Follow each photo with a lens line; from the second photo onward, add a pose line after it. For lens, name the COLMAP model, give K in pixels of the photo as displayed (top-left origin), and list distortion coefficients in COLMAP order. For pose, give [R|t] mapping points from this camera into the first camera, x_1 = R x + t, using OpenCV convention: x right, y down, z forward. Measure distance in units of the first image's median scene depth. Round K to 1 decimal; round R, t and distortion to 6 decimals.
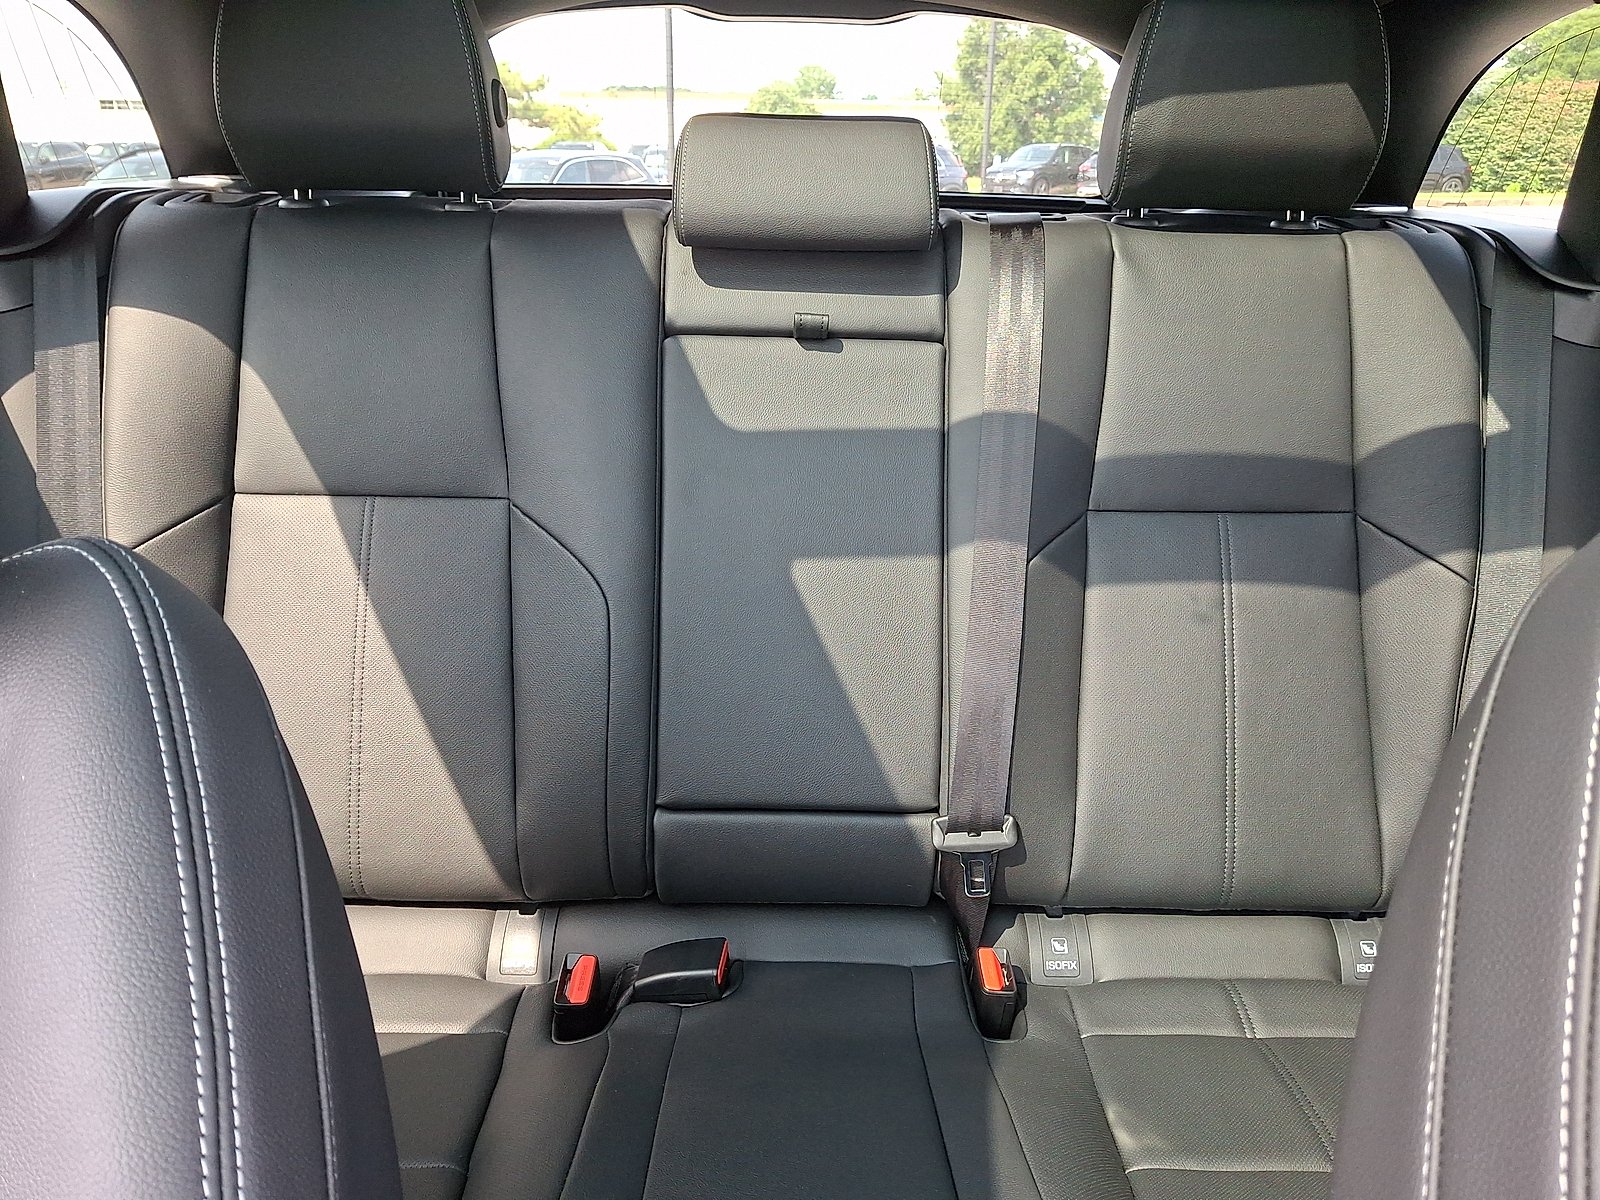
lens RADIAL K [[1172.9, 0, 800.0], [0, 1172.9, 600.0], [0, 0, 1]] dist [0.185739, -0.318841]
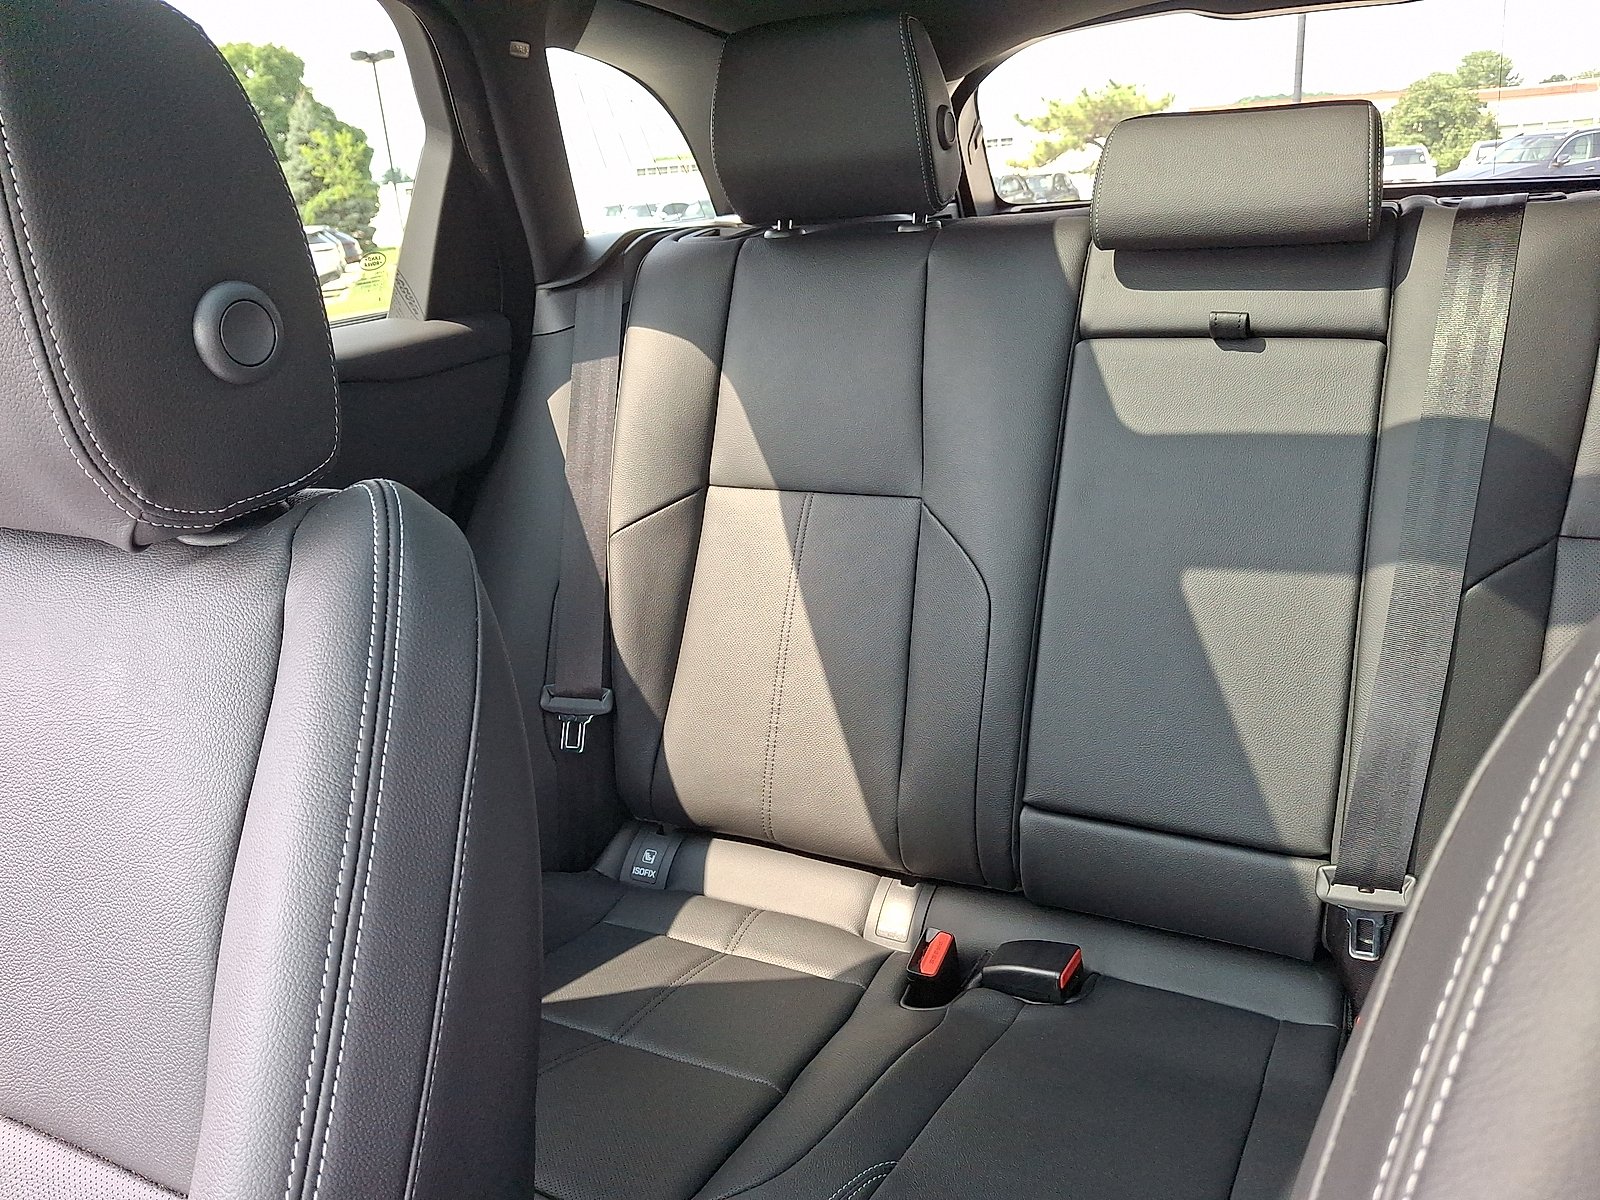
lens RADIAL K [[1172.9, 0, 800.0], [0, 1172.9, 600.0], [0, 0, 1]] dist [0.185739, -0.318841]
pose [[0.899011, 0.078684, -0.430799, 0.130352], [-0.083822, 0.996456, 0.007074, 0.009368], [0.429829, 0.029751, 0.902420, -0.005805]]
